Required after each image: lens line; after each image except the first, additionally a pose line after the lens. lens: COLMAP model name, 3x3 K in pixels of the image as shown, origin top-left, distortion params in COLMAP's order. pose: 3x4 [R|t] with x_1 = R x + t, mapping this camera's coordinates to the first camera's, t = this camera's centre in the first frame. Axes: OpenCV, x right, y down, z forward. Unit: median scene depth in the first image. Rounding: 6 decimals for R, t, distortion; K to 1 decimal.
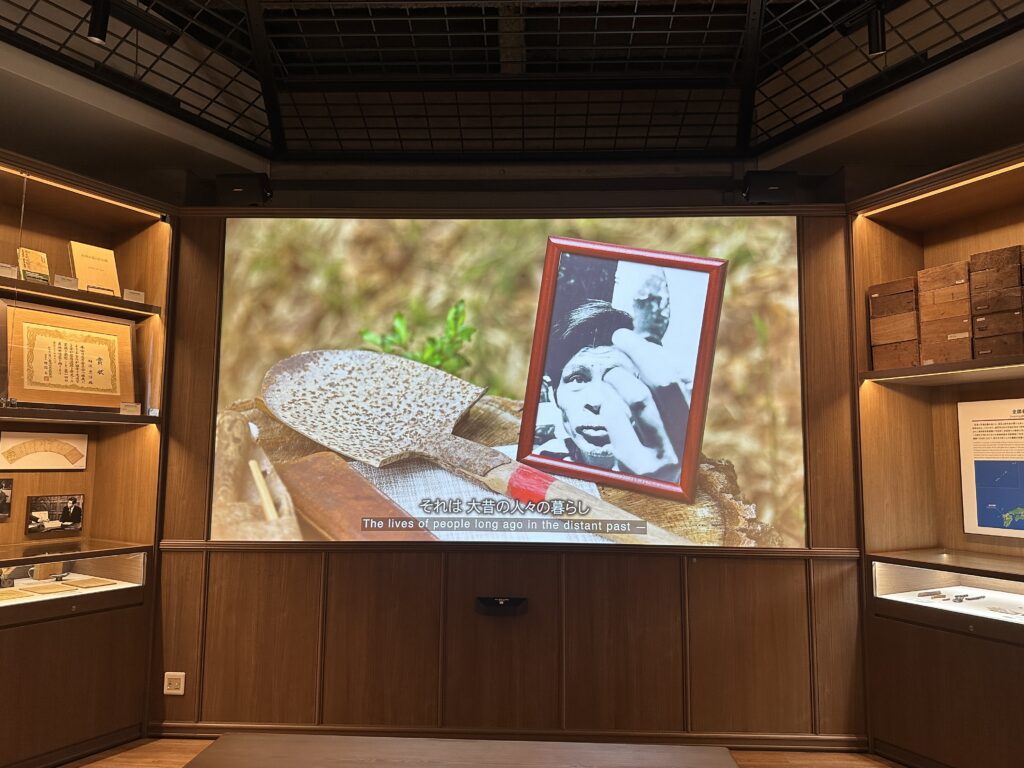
lens RADIAL K [[697.7, 0, 512.0], [0, 697.7, 384.0], [0, 0, 1]] dist [0.128665, -0.175498]
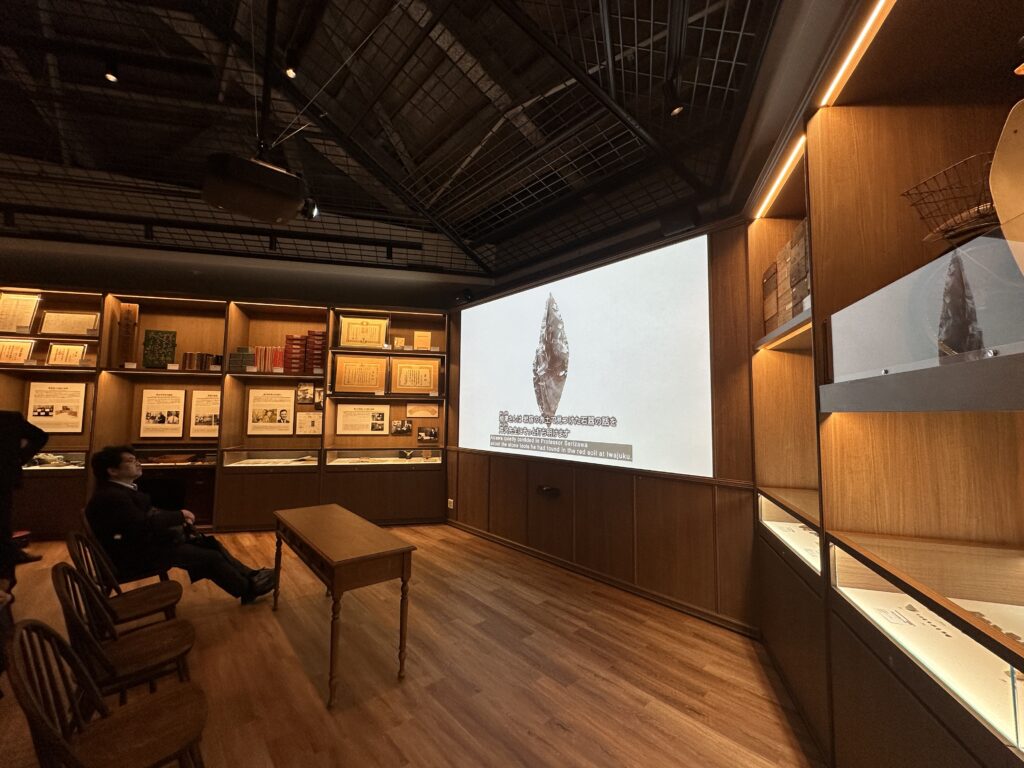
lens RADIAL K [[405.0, 0, 512.0], [0, 405.0, 384.0], [0, 0, 1]] dist [-0.026129, 0.000018]
pose [[0.693200, -0.052872, -0.718803, 0.687628], [0.066196, 0.997761, -0.009552, 0.032667], [0.717699, -0.040961, 0.695148, 0.192947]]
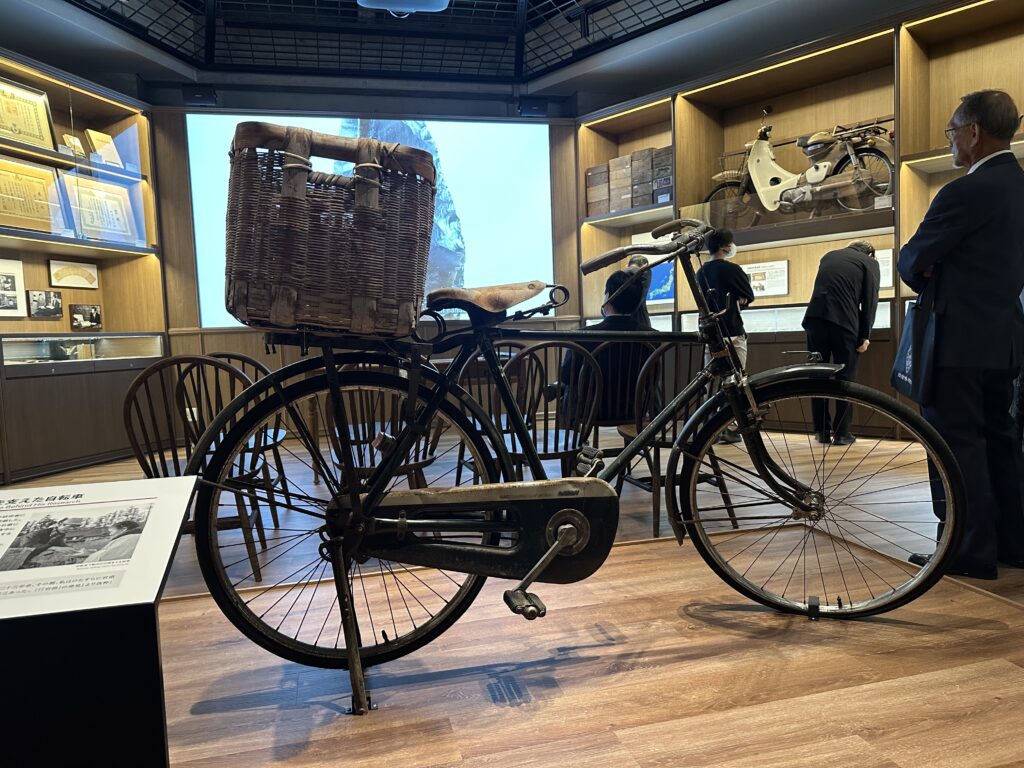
lens RADIAL K [[712.1, 0, 496.4], [0, 712.1, 388.1], [0, 0, 1]] dist [0.045811, -0.072965]
pose [[0.964699, -0.065355, 0.255118, -0.204932], [0.021180, 0.984834, 0.172201, 0.090142], [-0.262503, -0.160718, 0.951452, -0.719061]]
